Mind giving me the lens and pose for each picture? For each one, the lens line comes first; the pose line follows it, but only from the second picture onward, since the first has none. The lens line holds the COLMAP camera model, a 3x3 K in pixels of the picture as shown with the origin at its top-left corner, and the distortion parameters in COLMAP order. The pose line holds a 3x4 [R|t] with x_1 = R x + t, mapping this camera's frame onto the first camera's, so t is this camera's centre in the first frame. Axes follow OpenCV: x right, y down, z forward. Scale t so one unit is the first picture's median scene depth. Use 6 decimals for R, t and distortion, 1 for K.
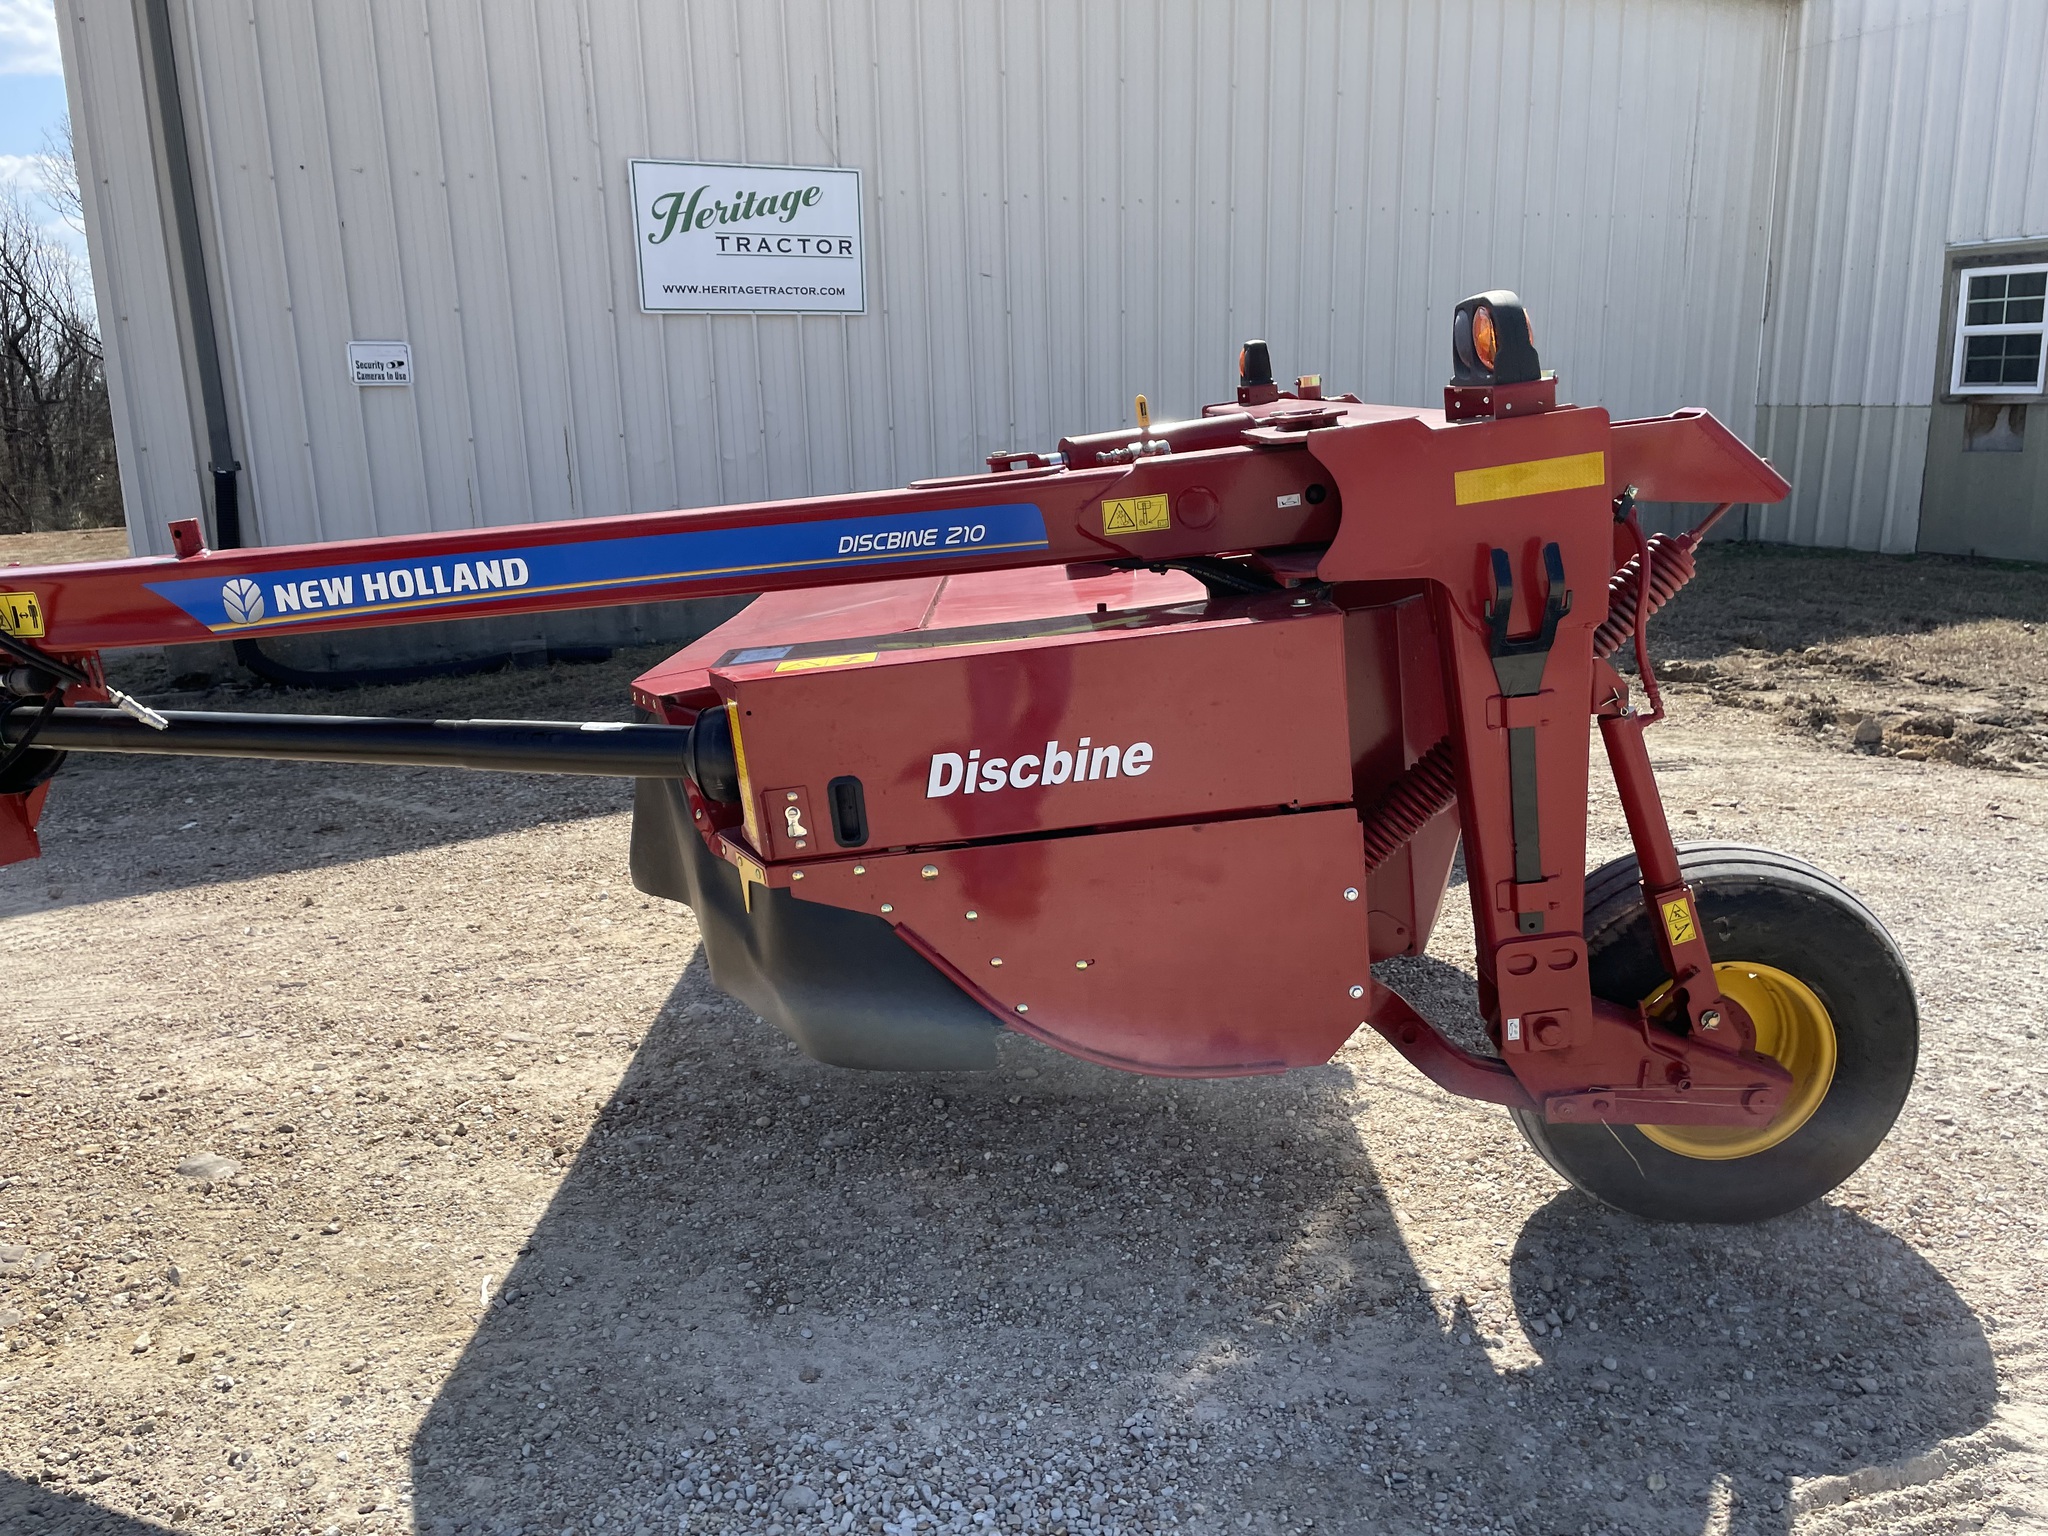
lens RADIAL K [[1553.3, 0, 1000.1], [0, 1553.3, 774.5], [0, 0, 1]] dist [0.093397, -0.125752]
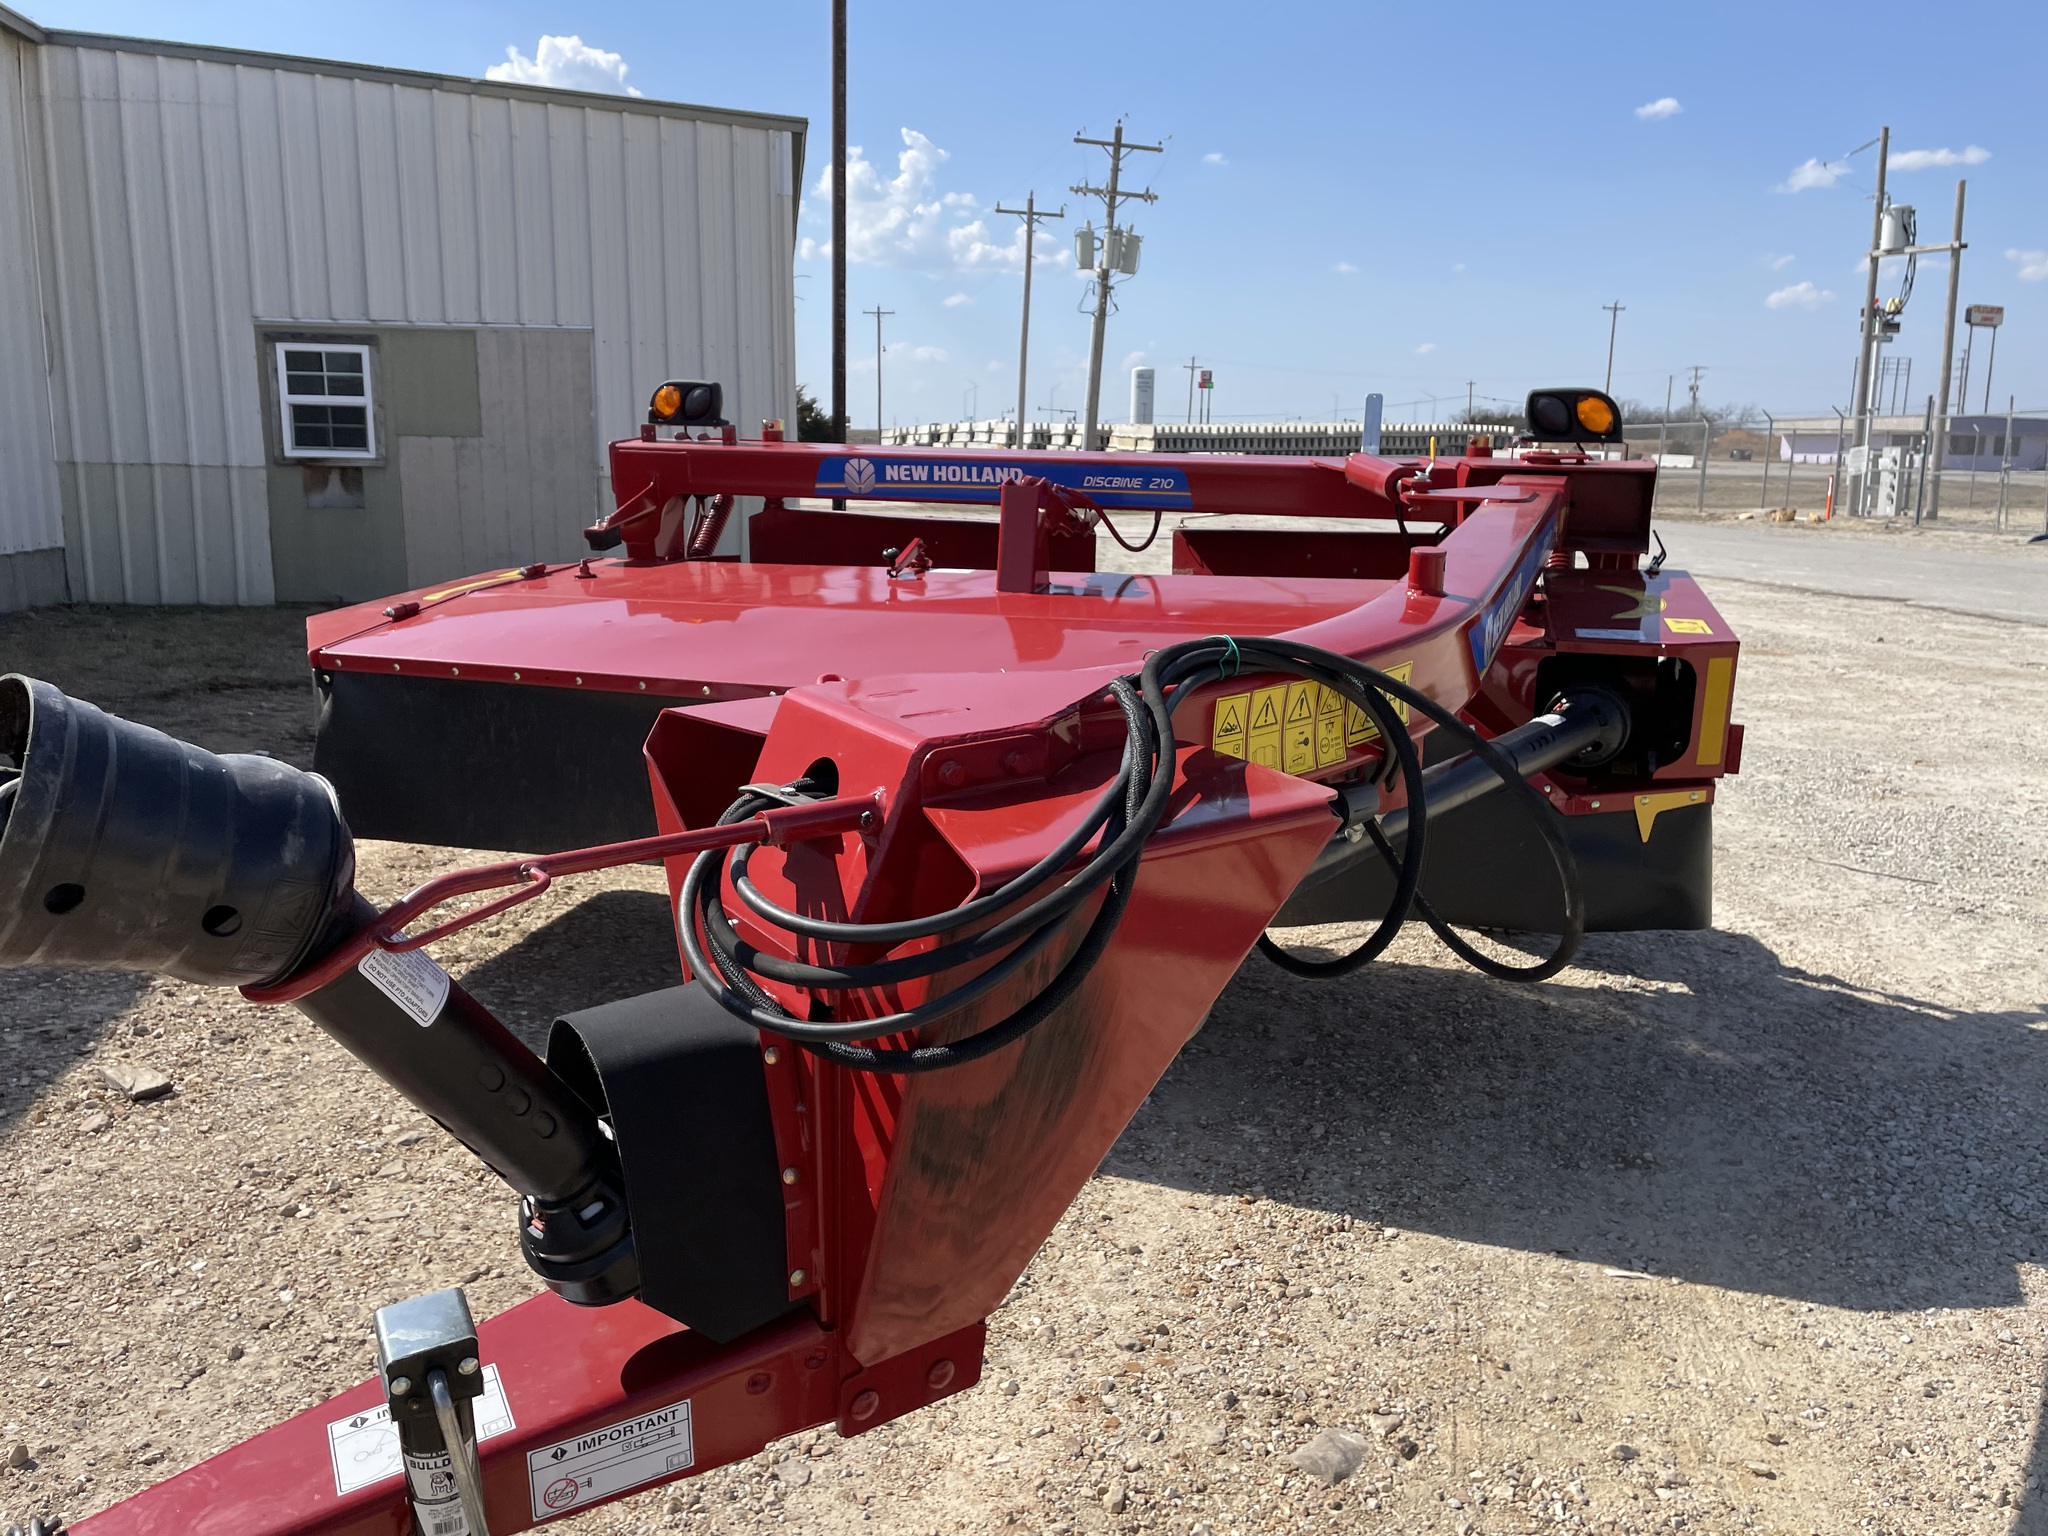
lens RADIAL K [[1553.3, 0, 1003.9], [0, 1553.3, 747.1], [0, 0, 1]] dist [0.093397, -0.125752]
pose [[0.278778, -0.144961, 0.949352, -1.299342], [0.201045, 0.975447, 0.089909, -0.174317], [-0.939076, 0.165798, 0.301077, 0.965206]]
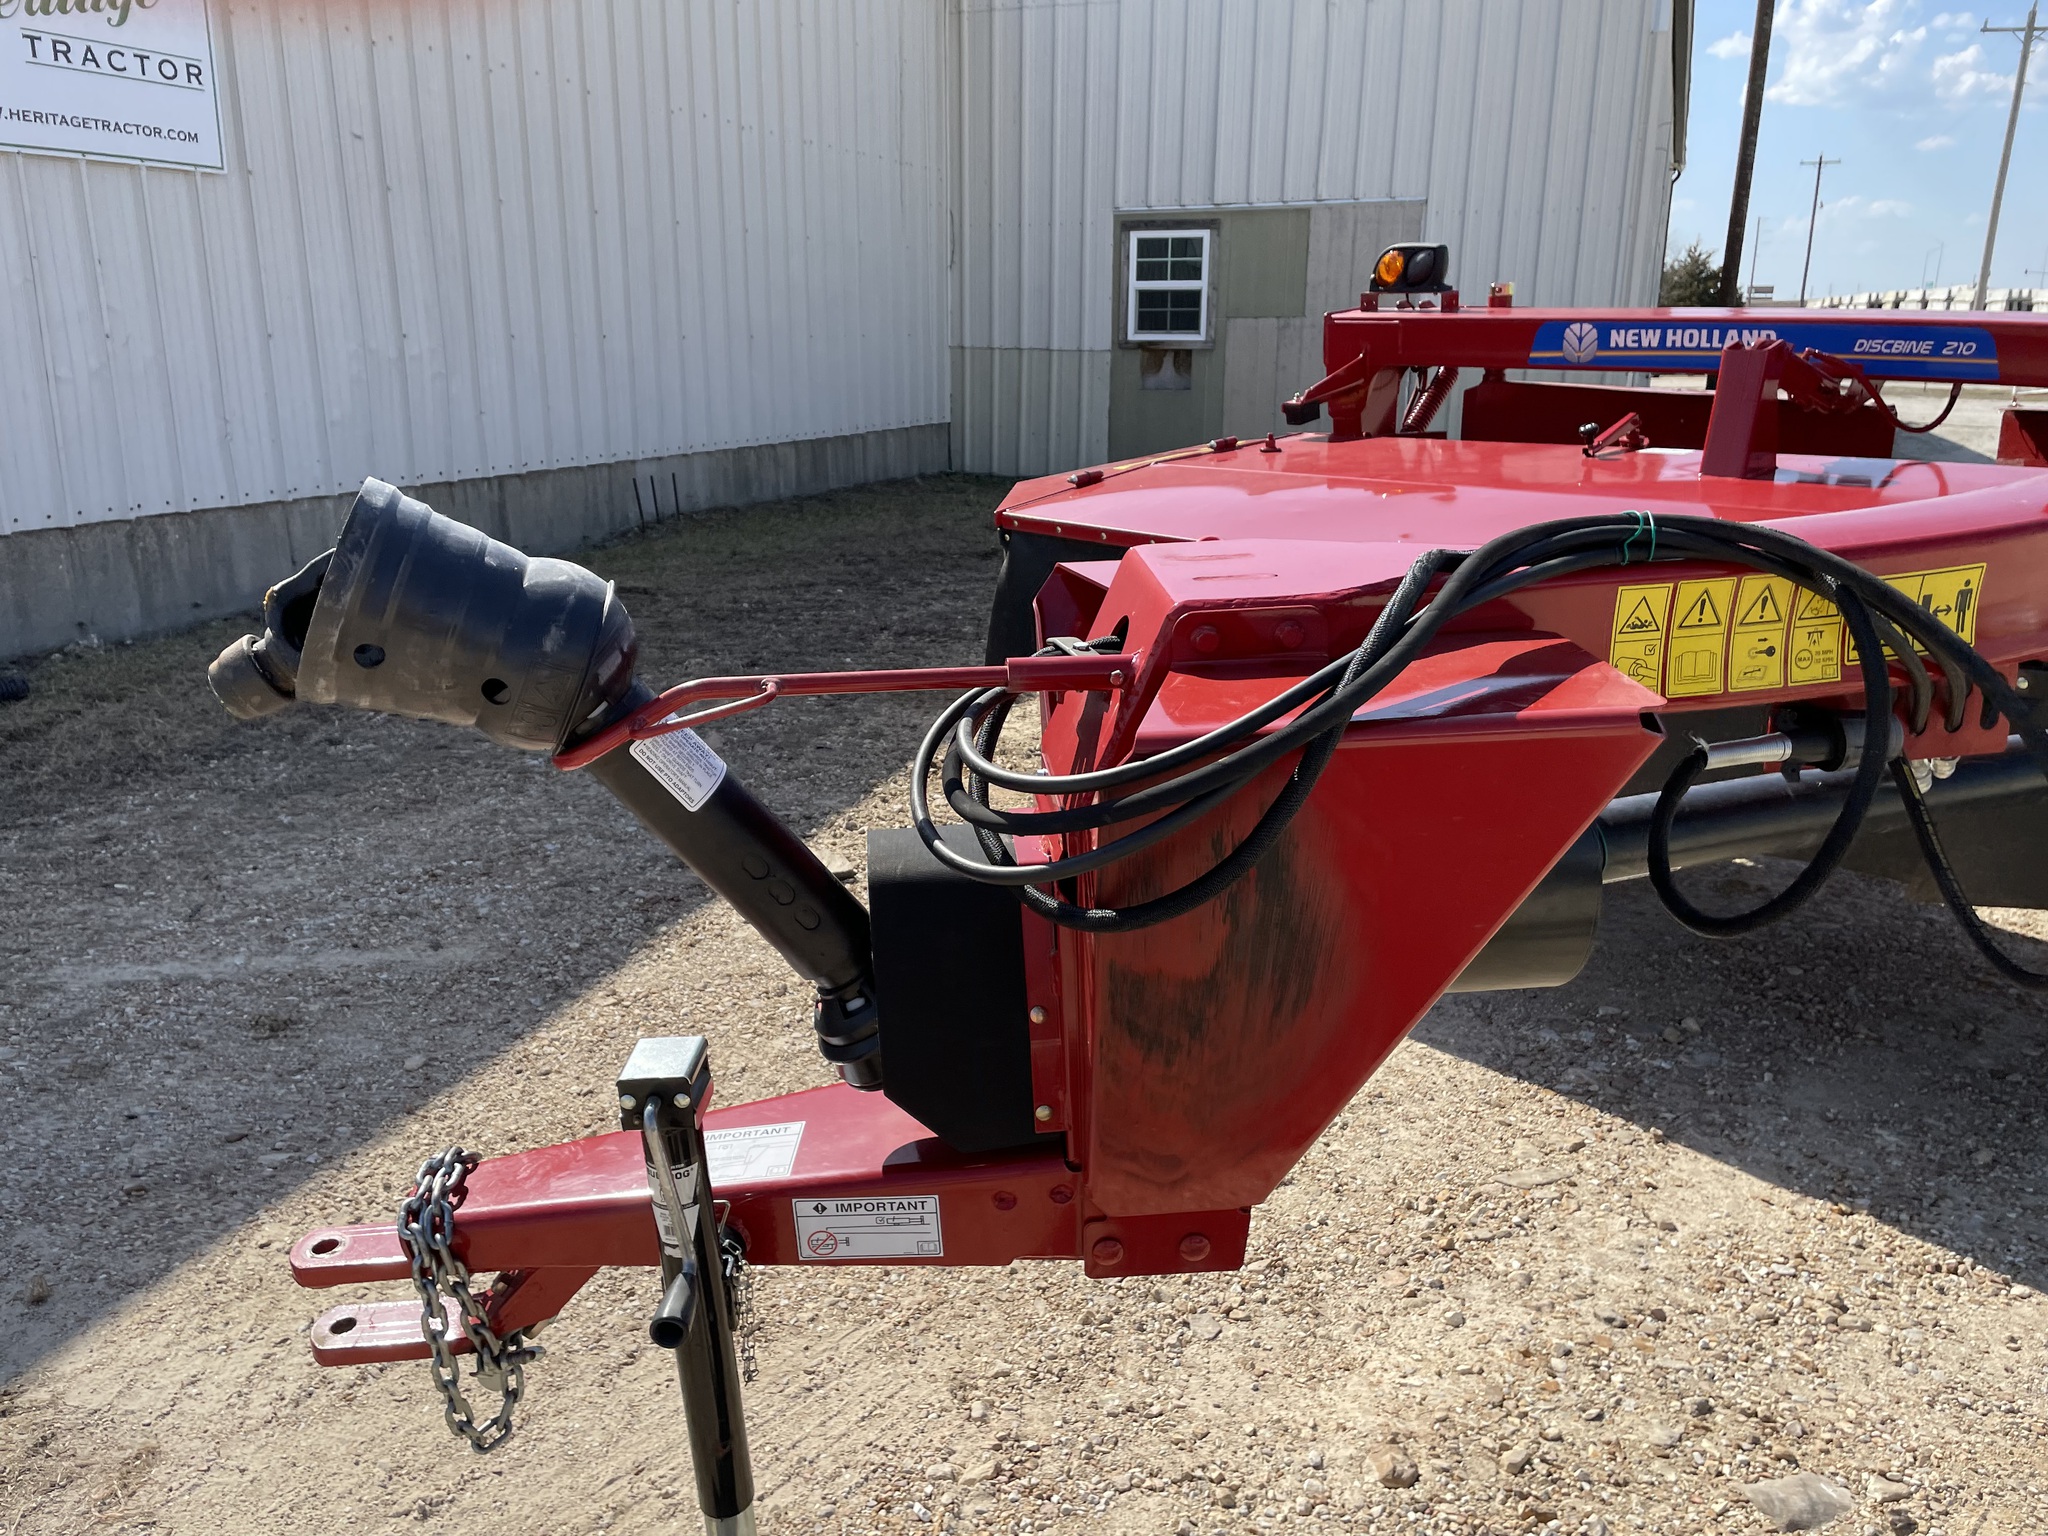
lens RADIAL K [[1553.3, 0, 999.1], [0, 1553.3, 779.0], [0, 0, 1]] dist [0.093397, -0.125752]
pose [[0.729523, -0.158832, 0.665258, -1.203893], [0.134461, 0.986986, 0.088194, -0.134289], [-0.670609, 0.025112, 0.741386, 0.829941]]
